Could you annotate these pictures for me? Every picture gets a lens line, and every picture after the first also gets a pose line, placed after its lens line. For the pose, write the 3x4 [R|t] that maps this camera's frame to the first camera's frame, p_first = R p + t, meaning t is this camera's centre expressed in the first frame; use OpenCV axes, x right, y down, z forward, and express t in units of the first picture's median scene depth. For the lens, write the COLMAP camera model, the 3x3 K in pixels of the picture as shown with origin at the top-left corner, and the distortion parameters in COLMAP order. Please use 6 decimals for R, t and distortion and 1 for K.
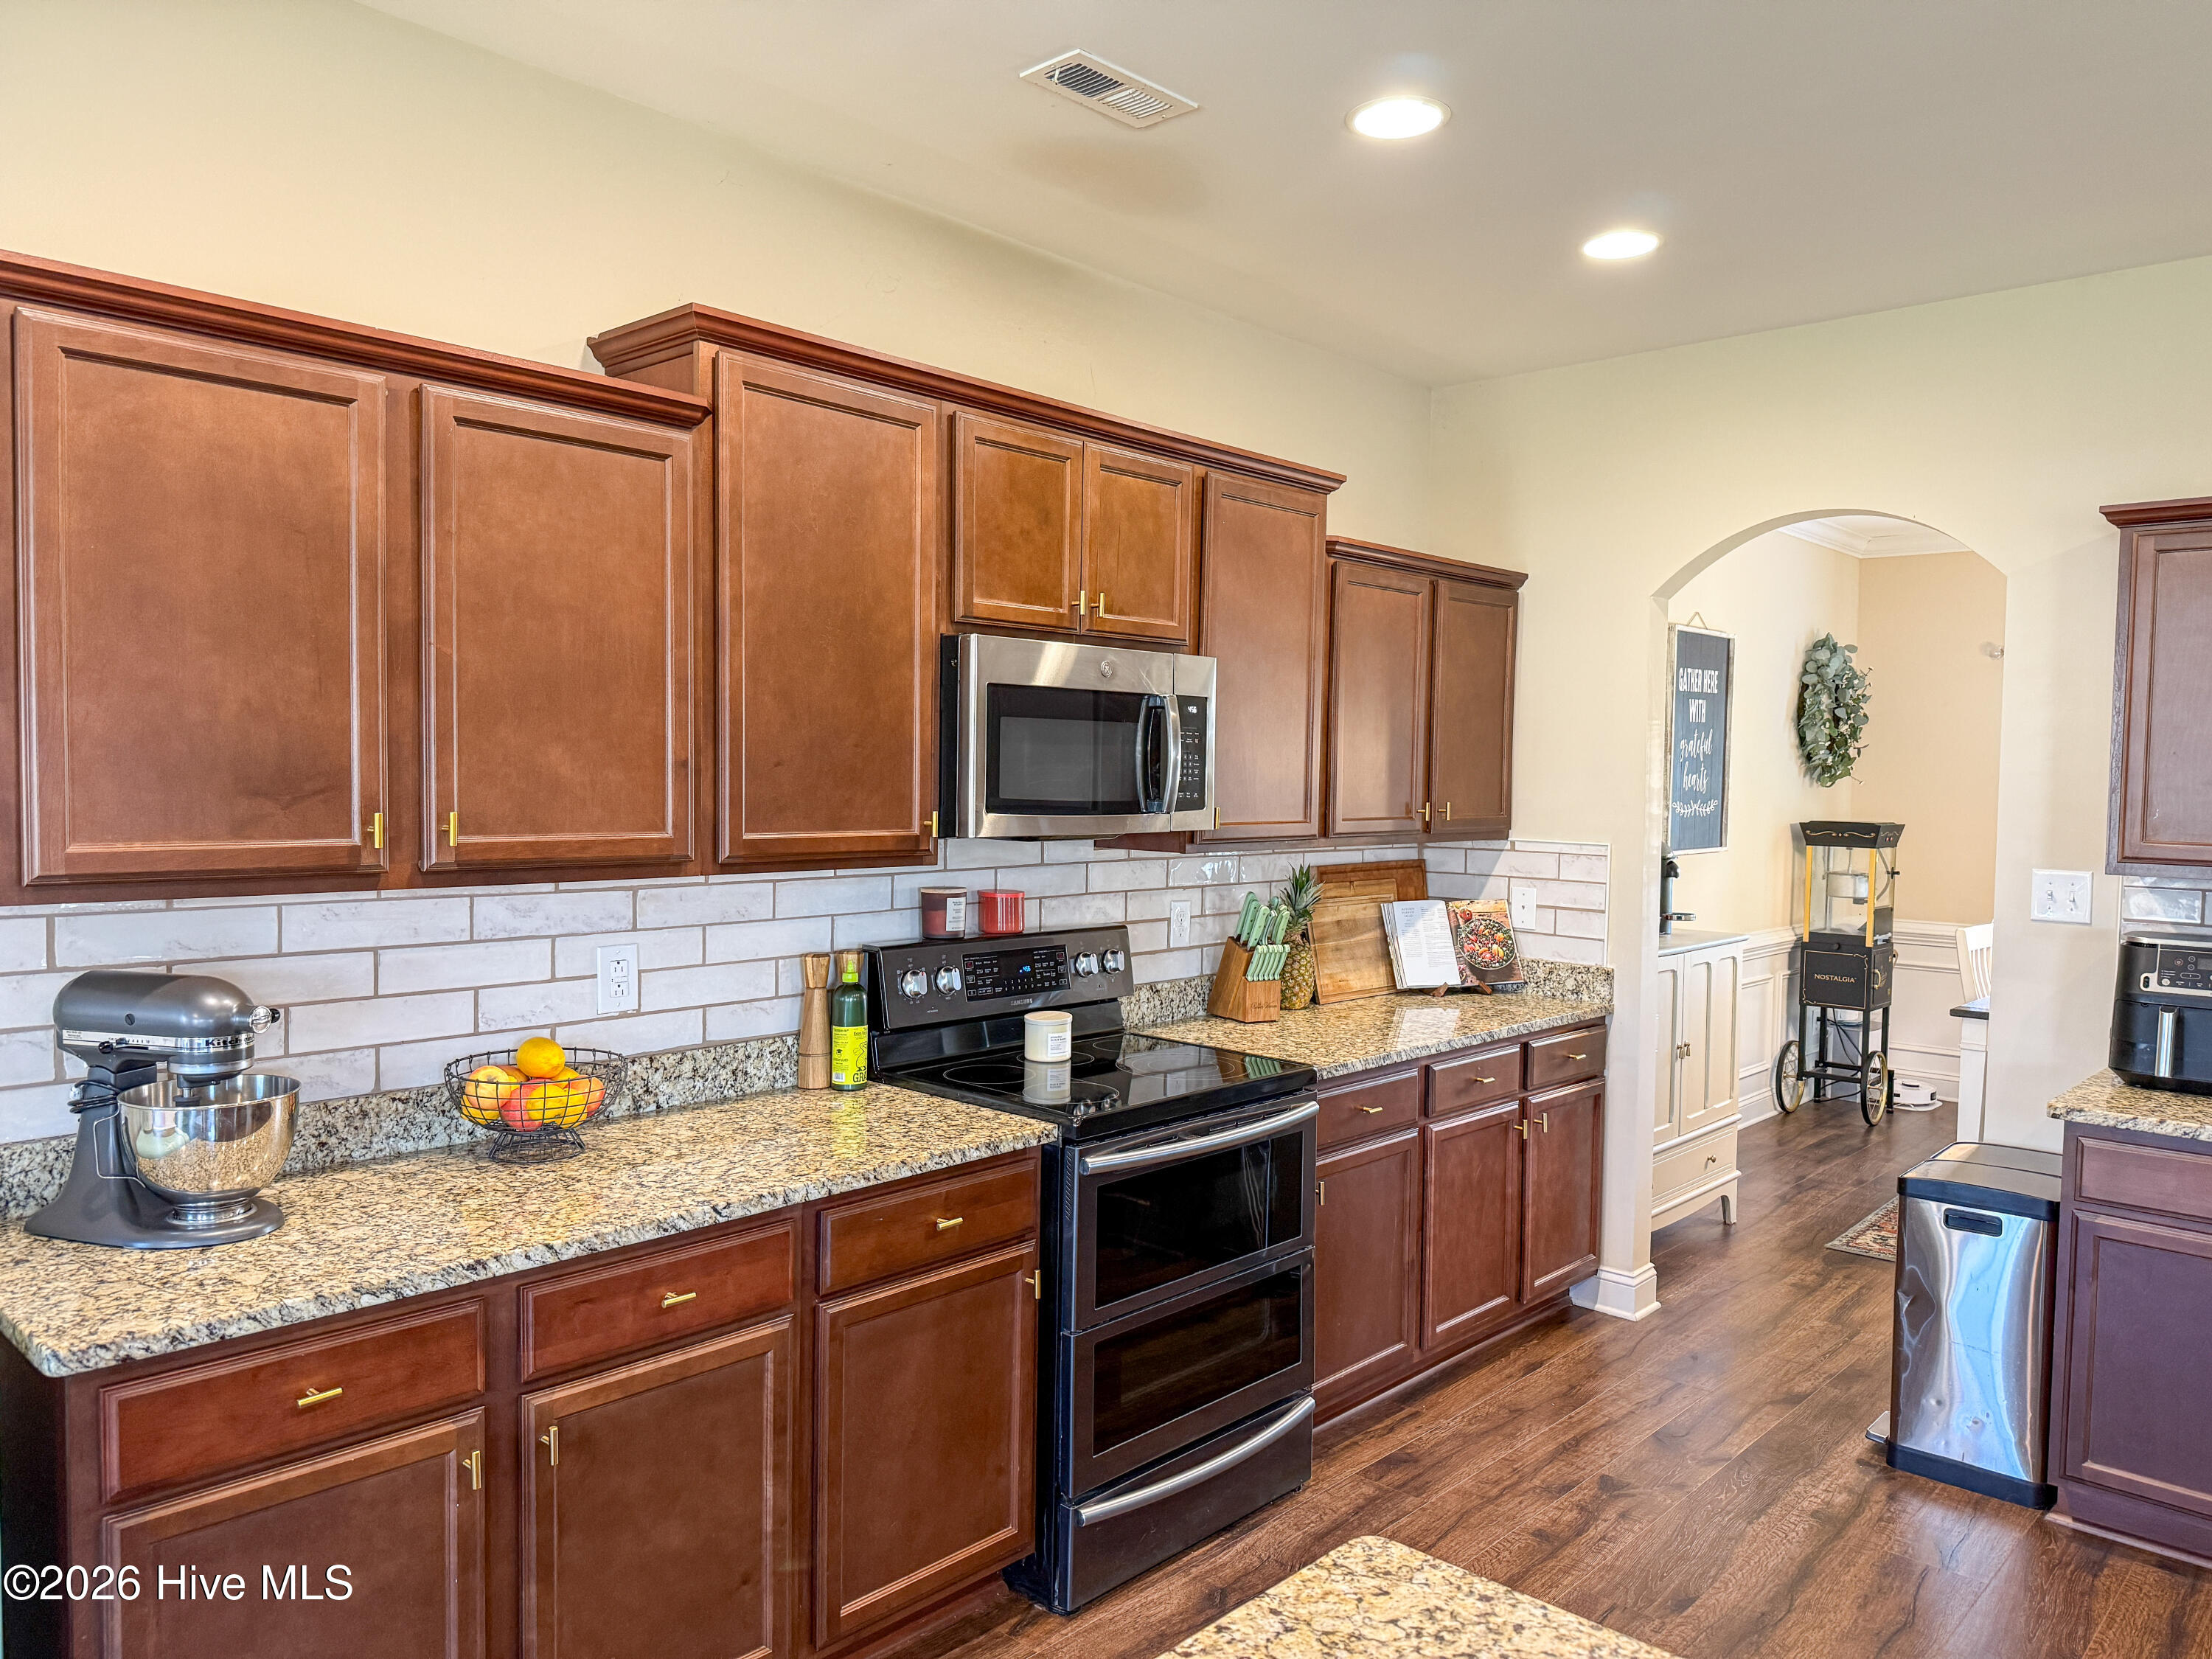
lens RADIAL K [[1562.1, 0, 1105.3], [0, 1562.1, 828.7], [0, 0, 1]] dist [0.010331, -0.002931]
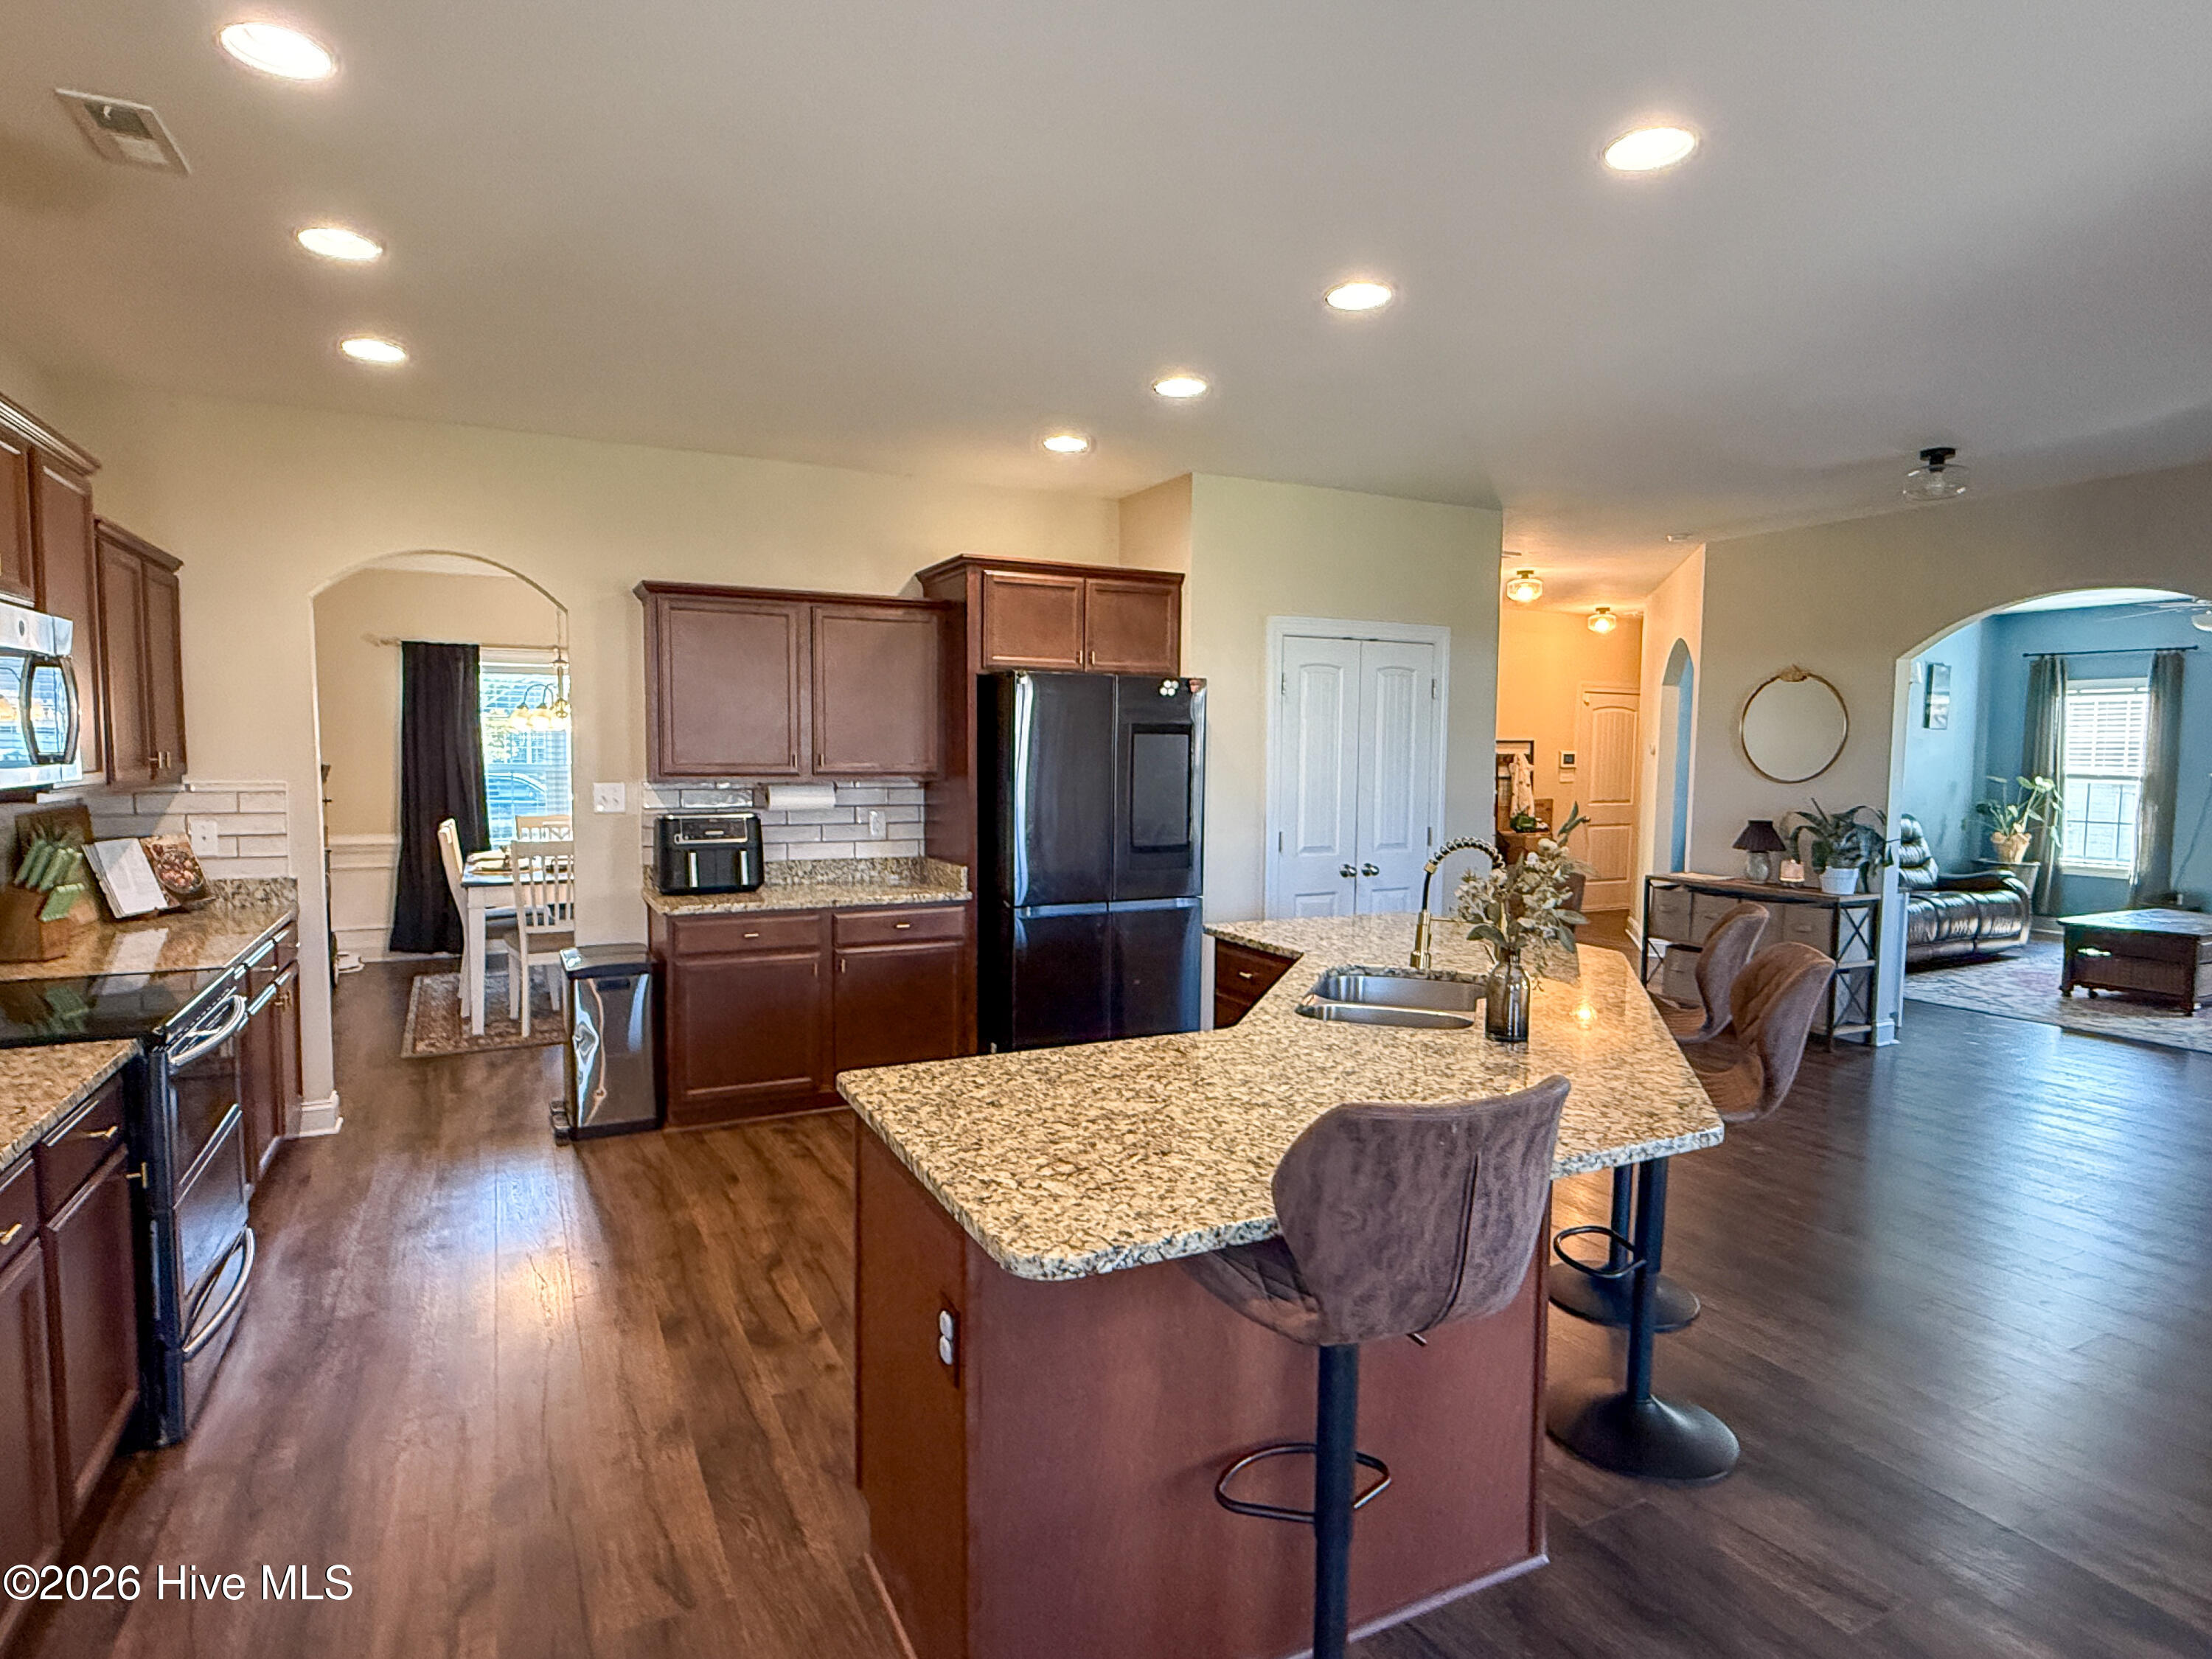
lens RADIAL K [[1208.6, 0, 1103.6], [0, 1208.6, 834.0], [0, 0, 1]] dist [0.006622, 0.001146]
pose [[0.344228, -0.085153, 0.935017, -0.386670], [0.033852, 0.996357, 0.078277, -0.003492], [-0.938276, 0.004707, 0.345856, 0.014602]]
